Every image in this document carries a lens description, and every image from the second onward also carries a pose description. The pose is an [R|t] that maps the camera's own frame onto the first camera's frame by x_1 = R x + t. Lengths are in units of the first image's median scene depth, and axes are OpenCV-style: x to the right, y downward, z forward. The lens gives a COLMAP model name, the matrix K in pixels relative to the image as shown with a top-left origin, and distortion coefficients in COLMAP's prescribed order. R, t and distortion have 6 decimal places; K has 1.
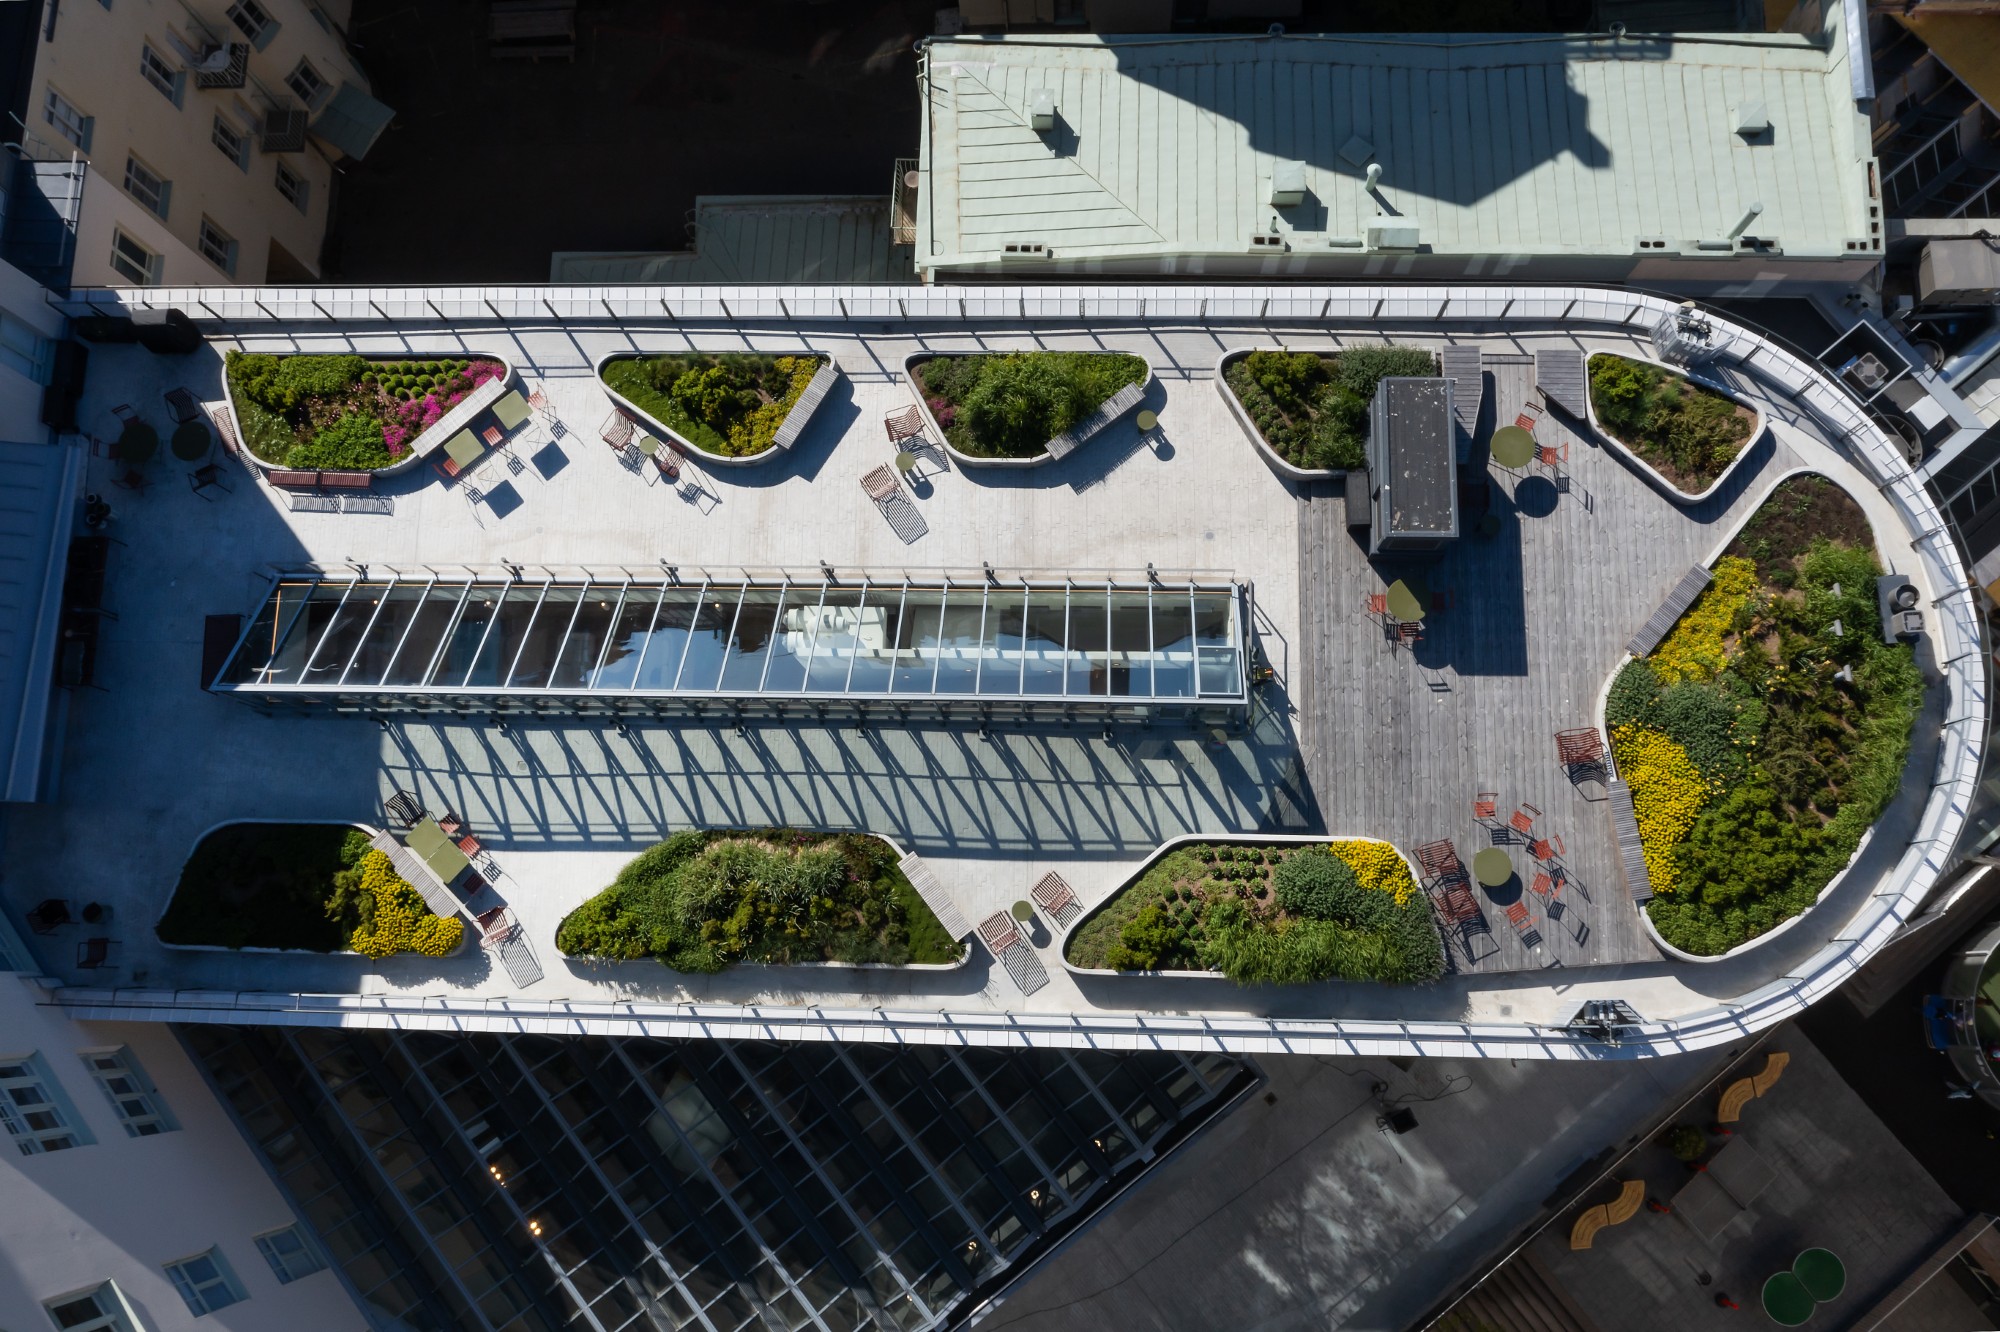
lens RADIAL K [[1222.8, 0, 997.8], [0, 1222.8, 815.7], [0, 0, 1]] dist [-0.021255, 0.018853]
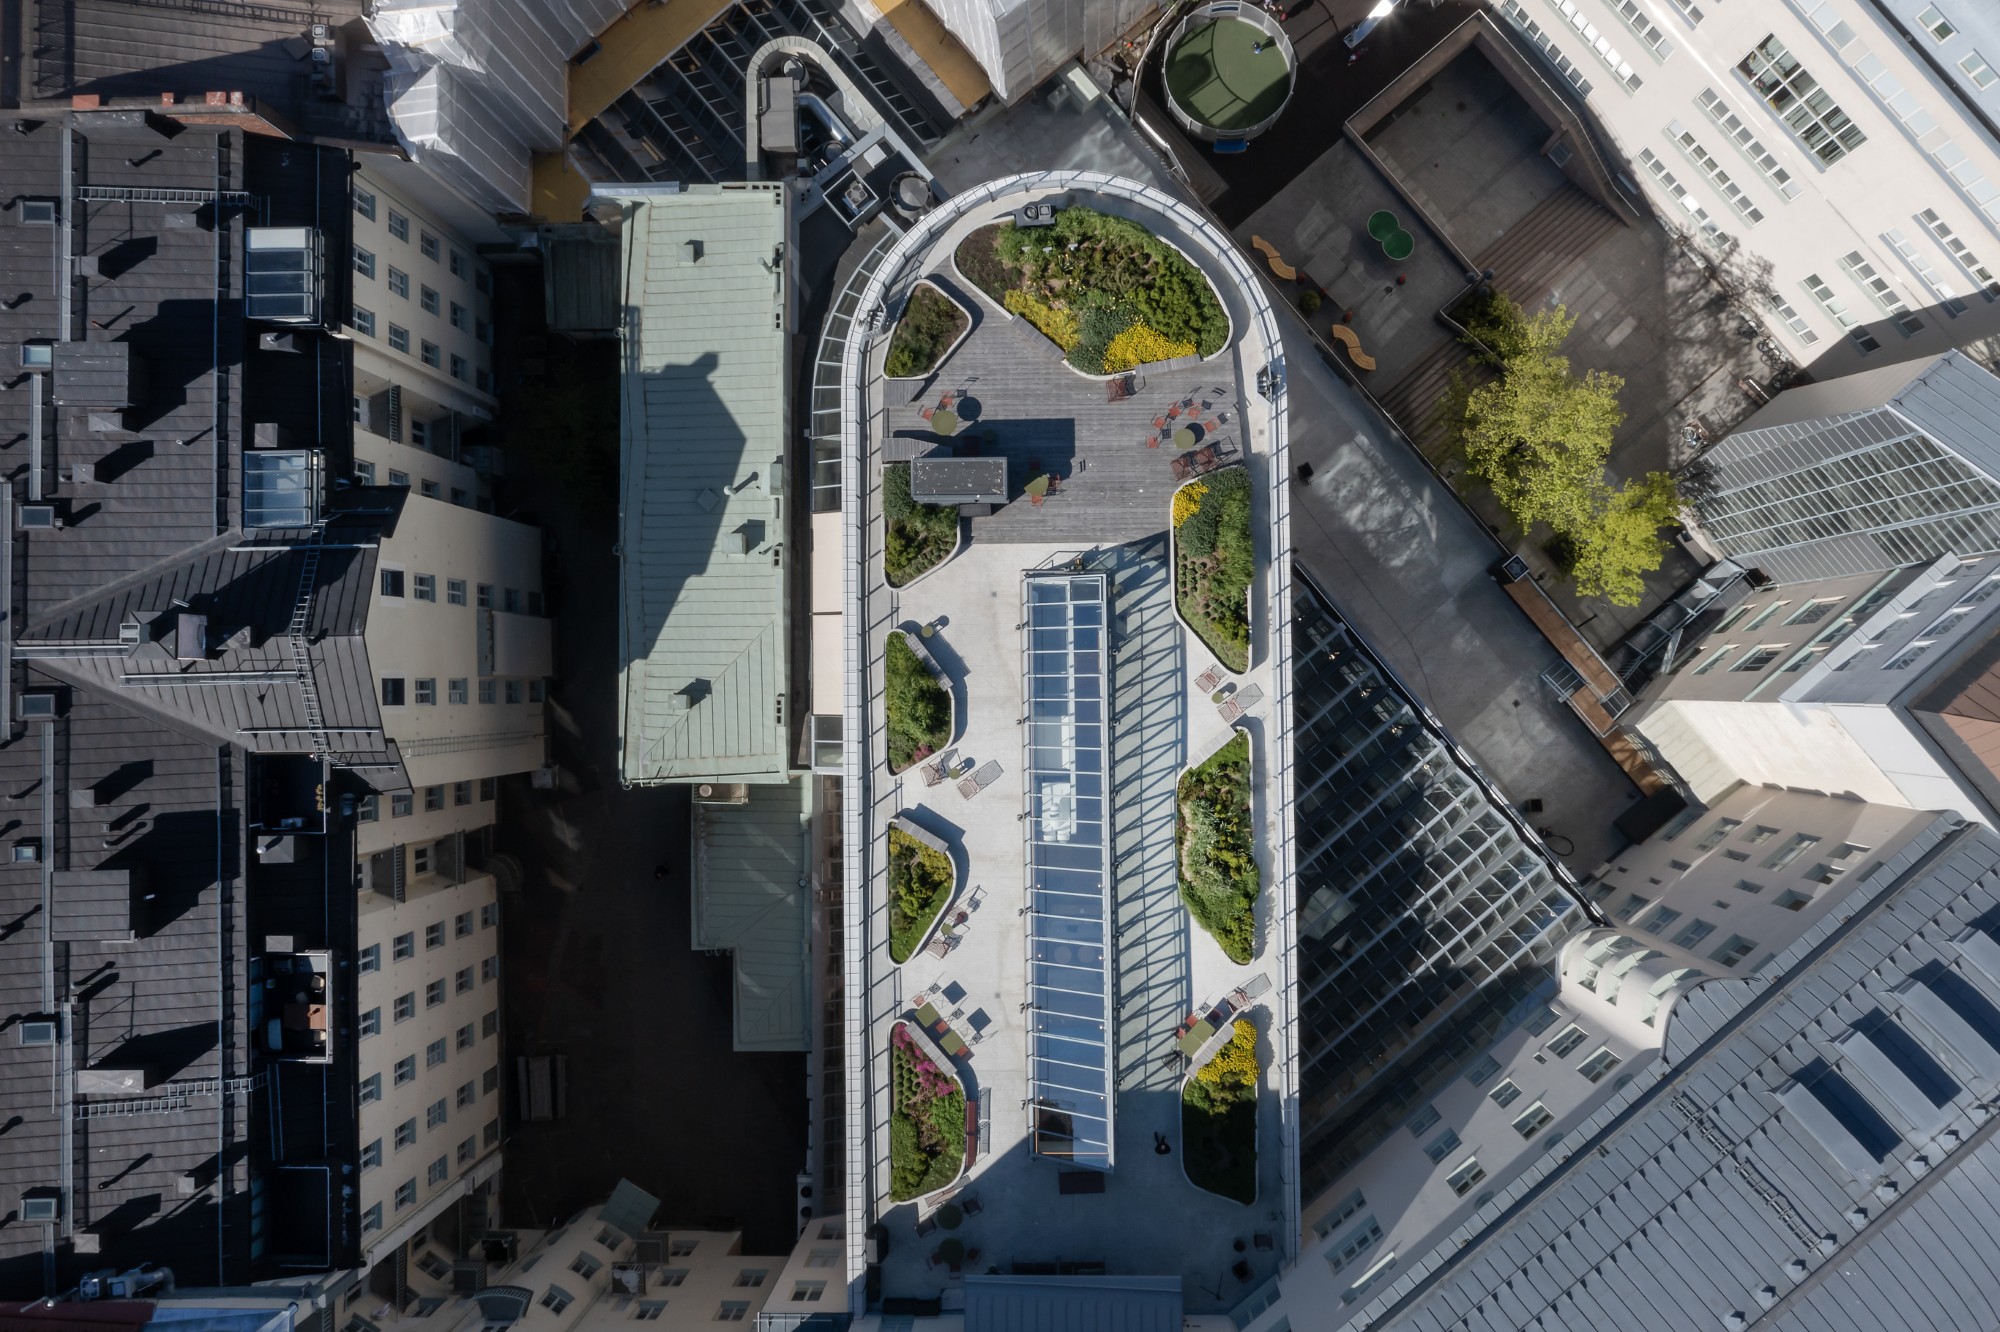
lens RADIAL K [[1607.5, 0, 1000.0], [0, 1607.5, 666.0], [0, 0, 1]] dist [0.001003, -0.002043]
pose [[-0.028110, -0.994453, 0.101360, -0.157107], [0.989600, -0.013375, 0.143221, -0.554091], [-0.141071, 0.104332, 0.984487, -1.228117]]
